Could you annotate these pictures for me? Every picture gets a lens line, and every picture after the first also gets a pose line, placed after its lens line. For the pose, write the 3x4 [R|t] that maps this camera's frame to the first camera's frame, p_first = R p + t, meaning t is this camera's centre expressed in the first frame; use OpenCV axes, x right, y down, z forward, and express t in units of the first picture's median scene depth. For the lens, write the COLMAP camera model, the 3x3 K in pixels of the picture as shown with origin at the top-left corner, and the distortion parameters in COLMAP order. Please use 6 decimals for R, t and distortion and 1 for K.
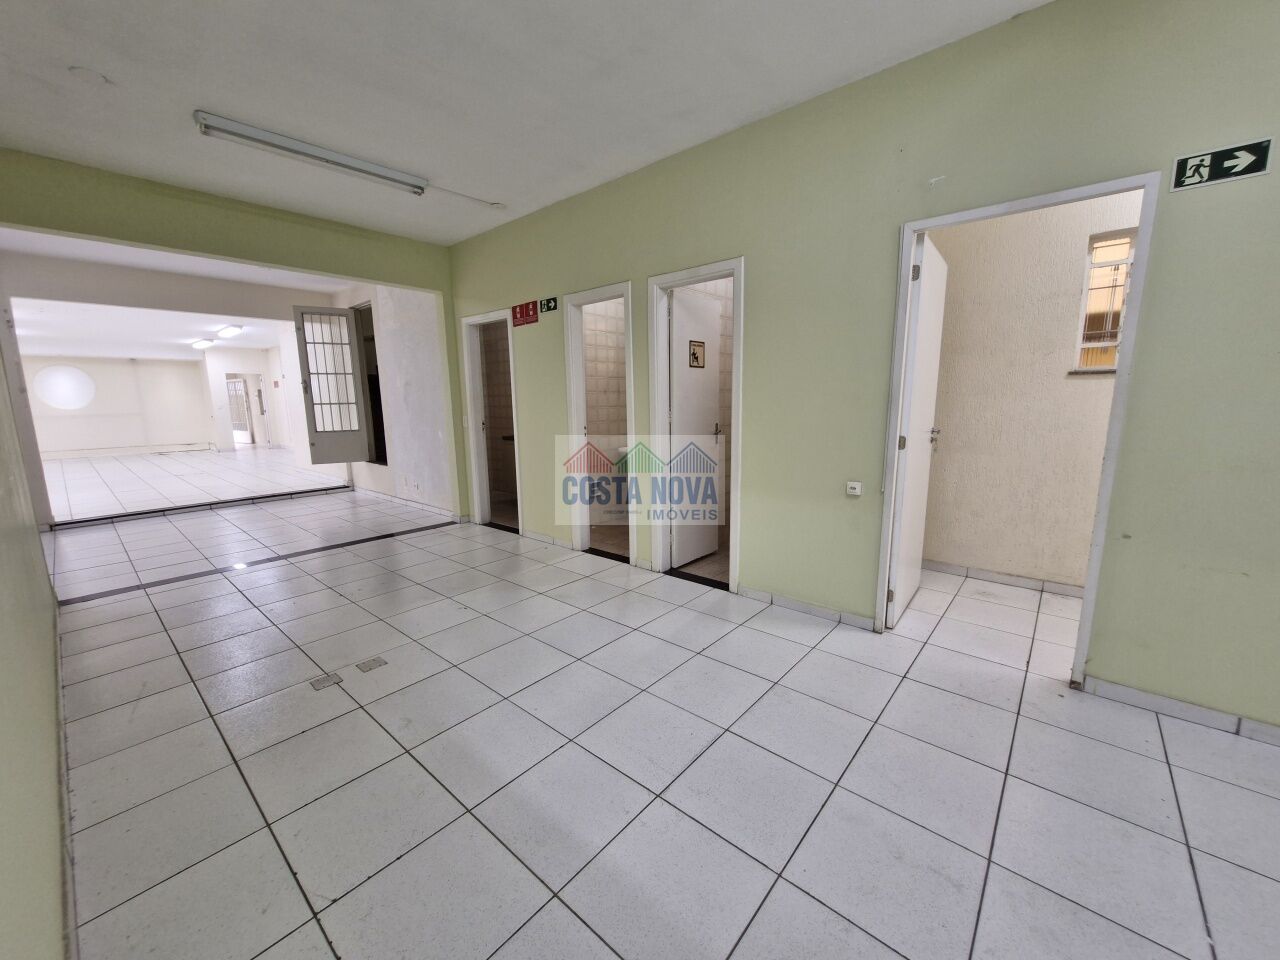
lens RADIAL K [[502.1, 0, 641.1], [0, 502.1, 475.9], [0, 0, 1]] dist [0.001868, -0.000079]
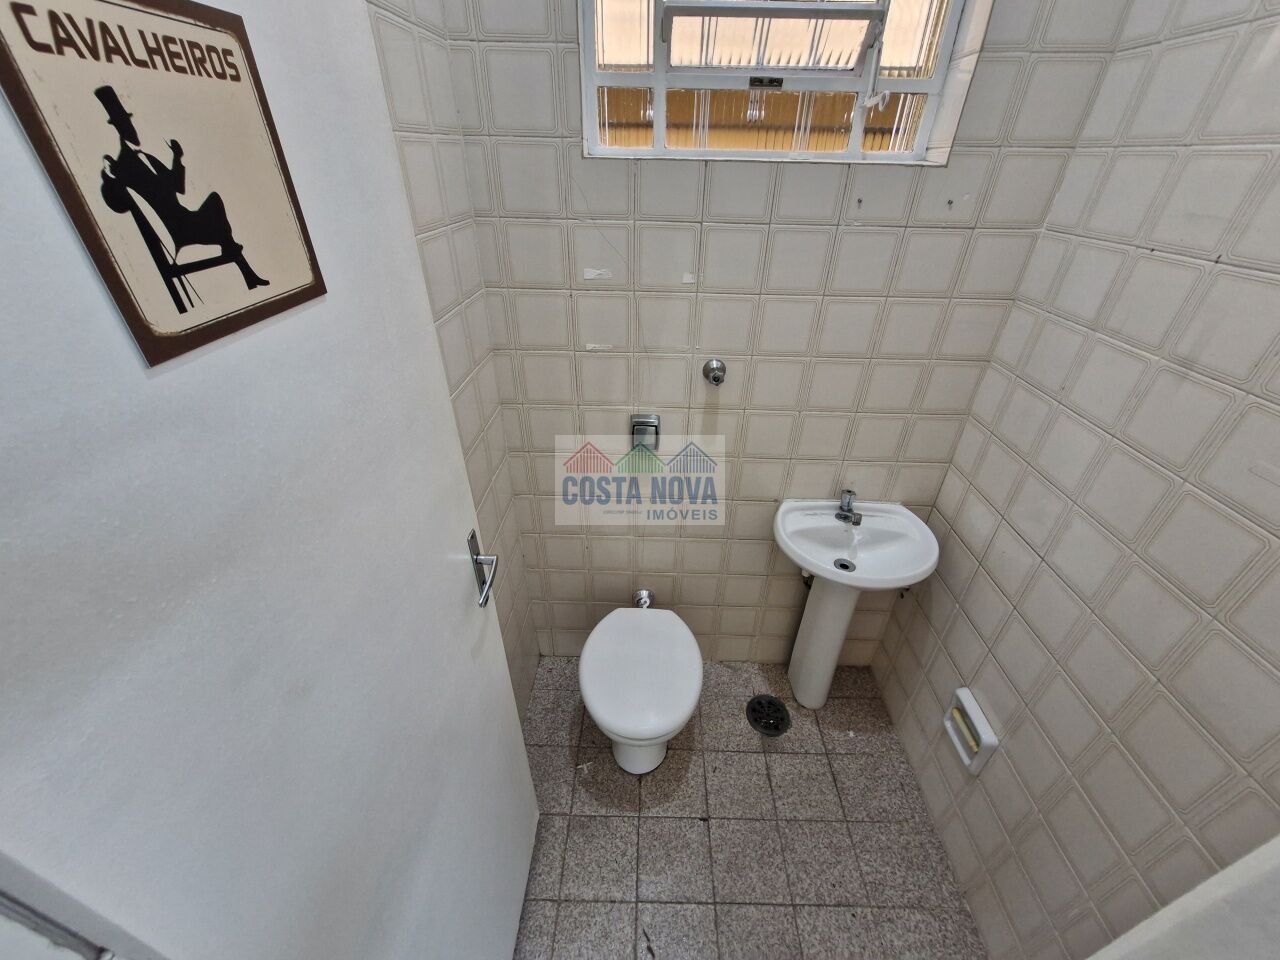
lens RADIAL K [[502.1, 0, 642.4], [0, 502.1, 480.8], [0, 0, 1]] dist [0.001868, -0.000079]
pose [[0.770346, -0.329458, 0.545915, 0.106645], [0.077955, 0.898409, 0.432185, -0.226403], [-0.632842, -0.290375, 0.717769, 0.875555]]
